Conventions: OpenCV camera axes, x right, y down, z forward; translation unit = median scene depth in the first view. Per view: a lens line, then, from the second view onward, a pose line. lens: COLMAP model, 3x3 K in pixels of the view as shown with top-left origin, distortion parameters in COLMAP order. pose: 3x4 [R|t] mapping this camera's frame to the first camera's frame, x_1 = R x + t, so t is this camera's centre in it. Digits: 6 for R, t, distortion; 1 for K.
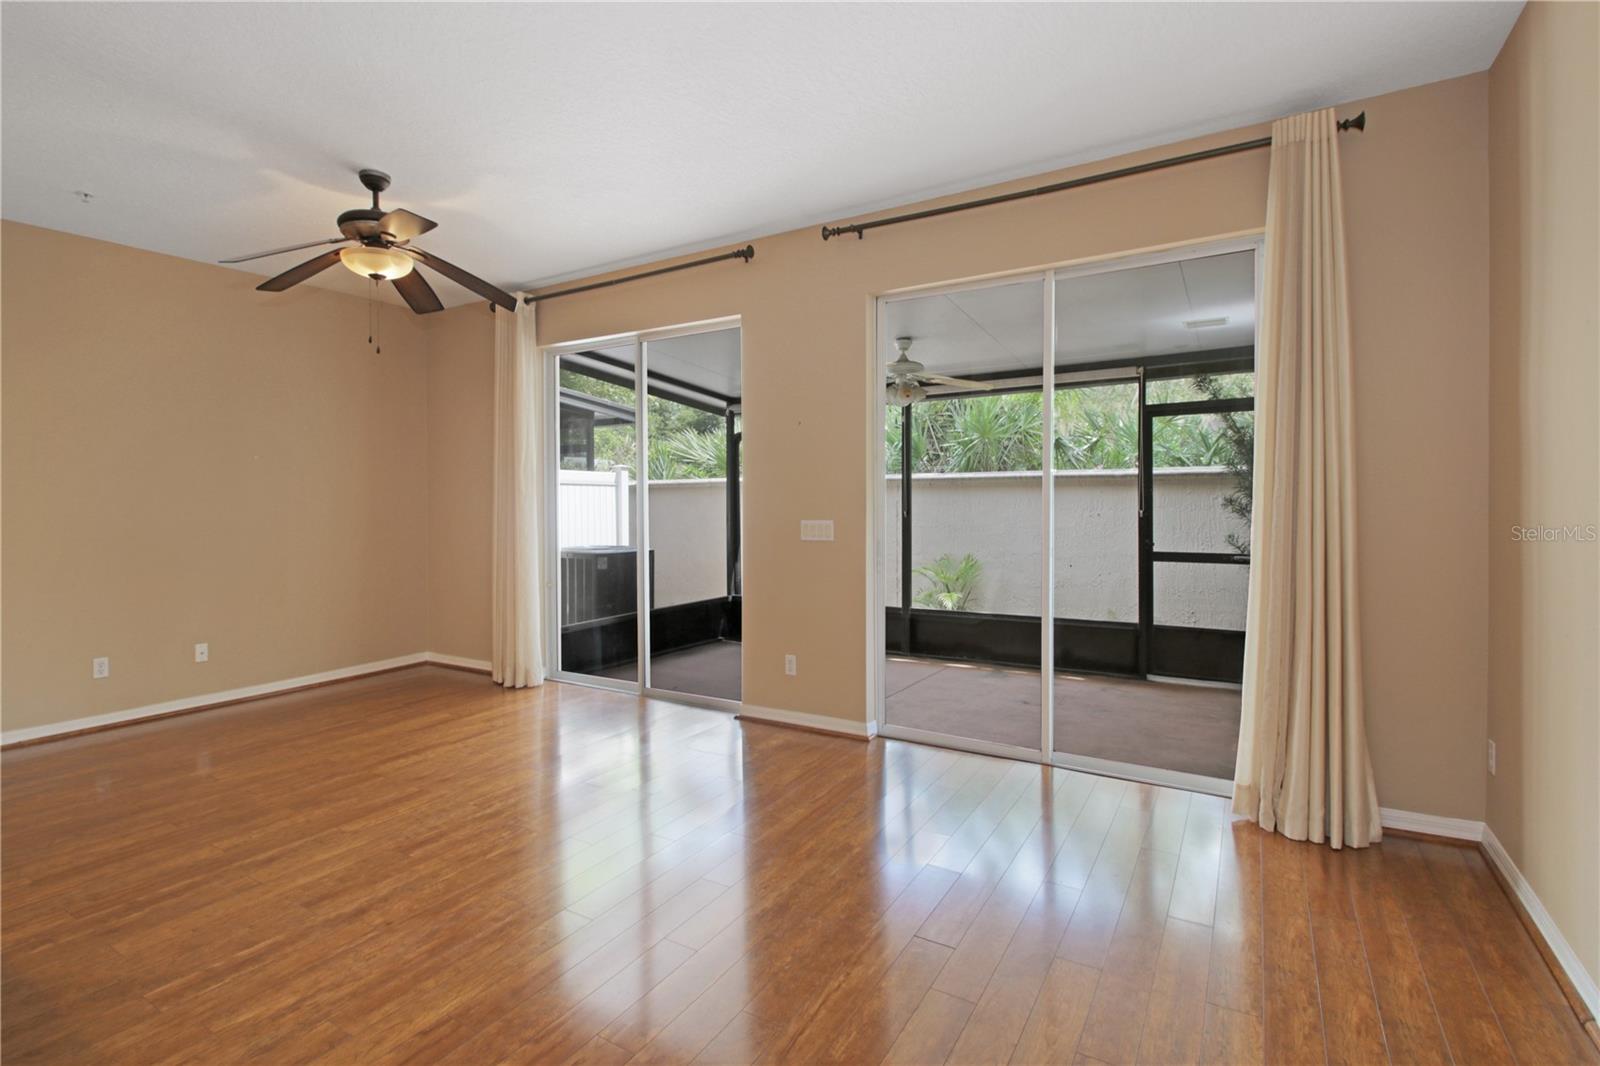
lens RADIAL K [[758.4, 0, 797.6], [0, 758.4, 525.8], [0, 0, 1]] dist [-0.015202, -0.005037]
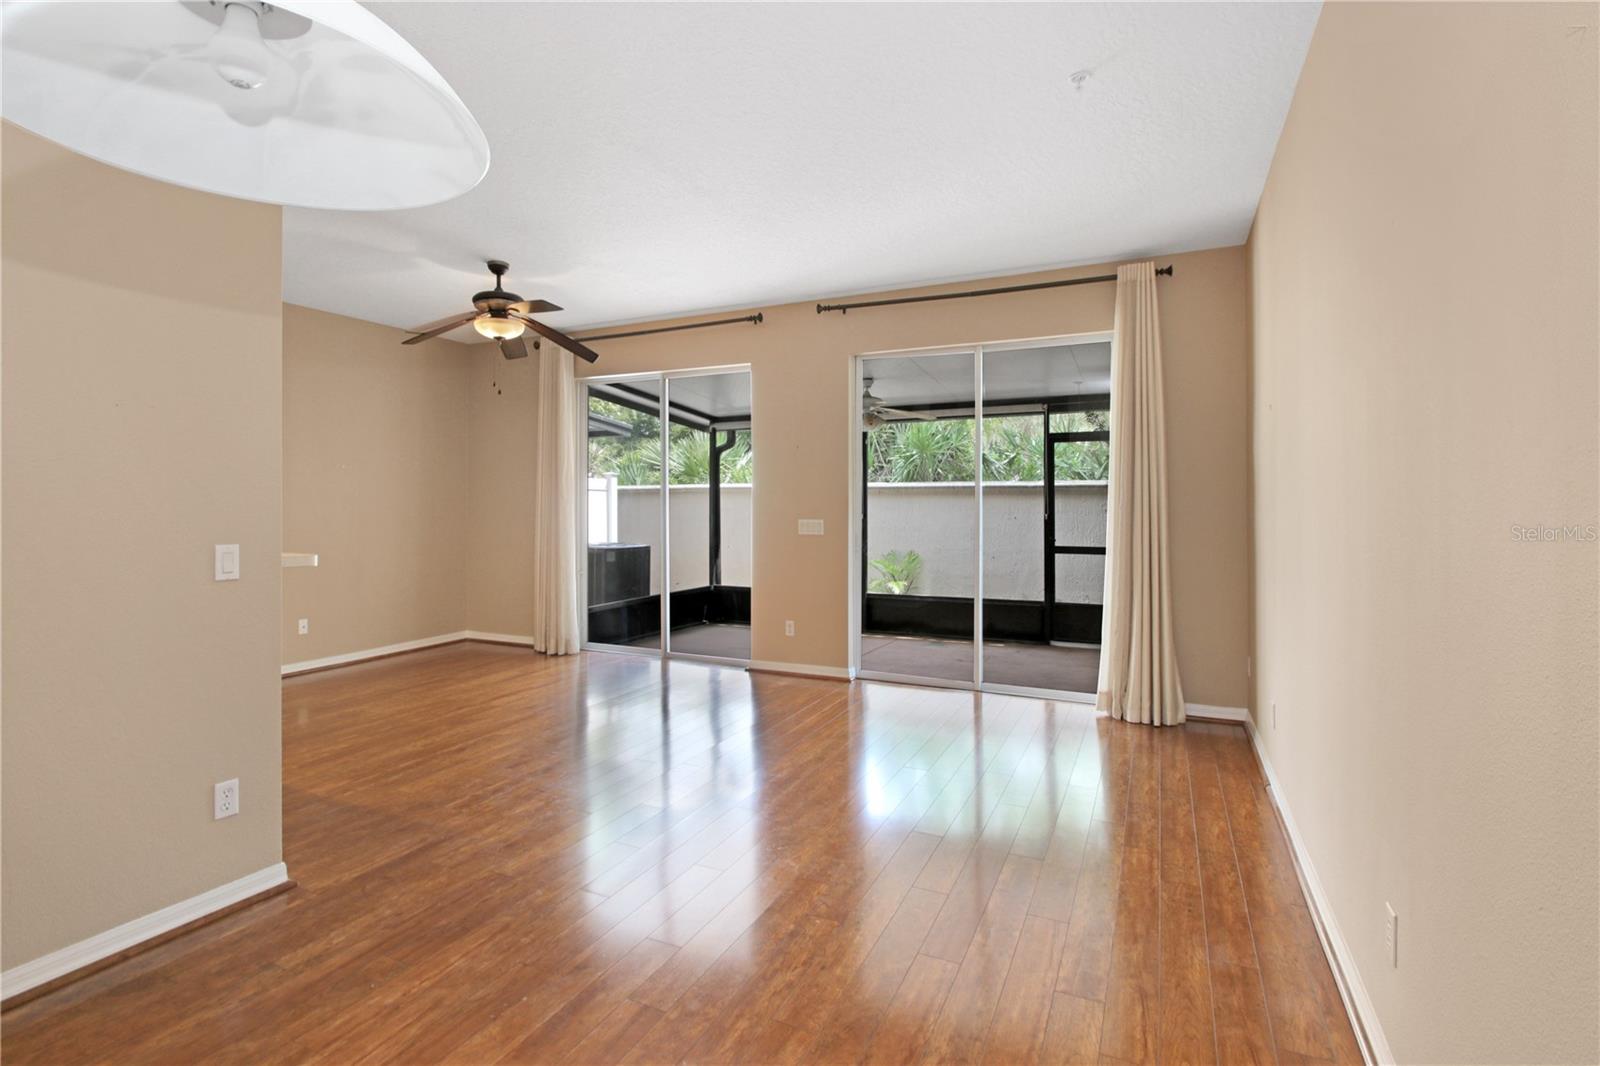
lens RADIAL K [[758.4, 0, 808.4], [0, 758.4, 516.3], [0, 0, 1]] dist [-0.015202, -0.005037]
pose [[0.994229, 0.004489, 0.107185, -0.123734], [-0.002501, 0.999822, -0.018676, 0.012327], [-0.107250, 0.018300, 0.994064, -0.340926]]
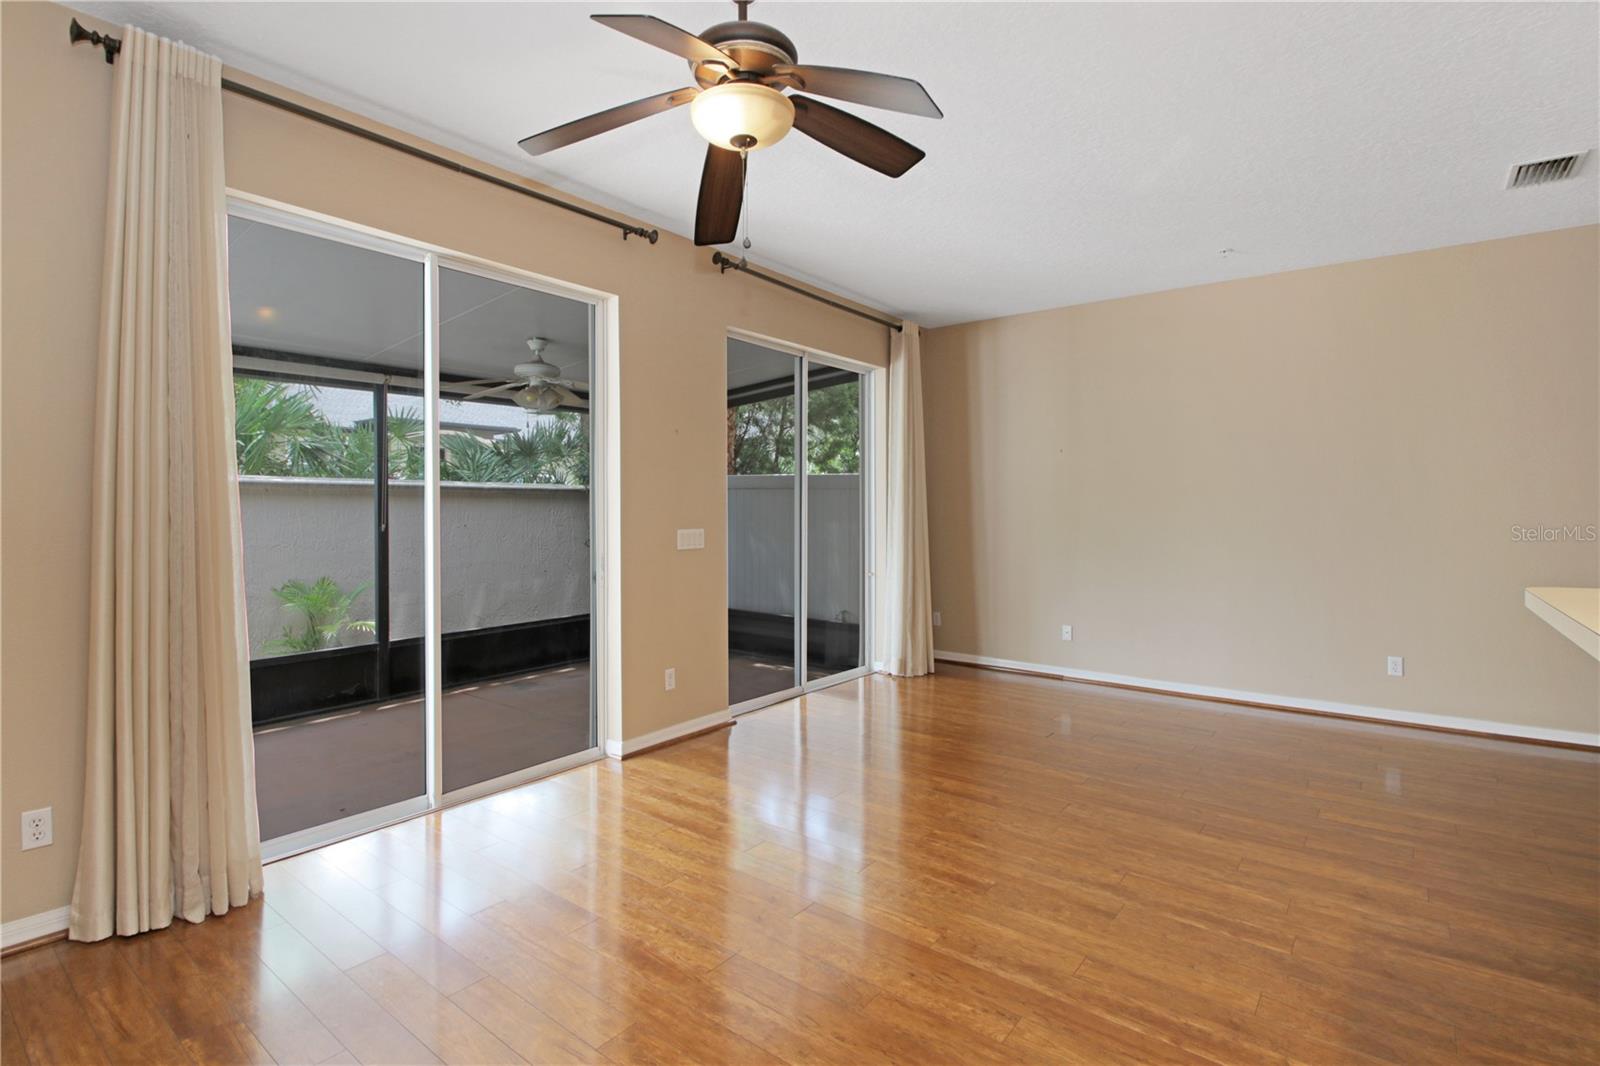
lens RADIAL K [[758.4, 0, 800.9], [0, 758.4, 522.8], [0, 0, 1]] dist [-0.015202, -0.005037]
pose [[0.134690, -0.006211, 0.990868, -0.950763], [0.030932, 0.999519, 0.002061, -0.011327], [-0.990405, 0.030372, 0.134818, 0.709952]]
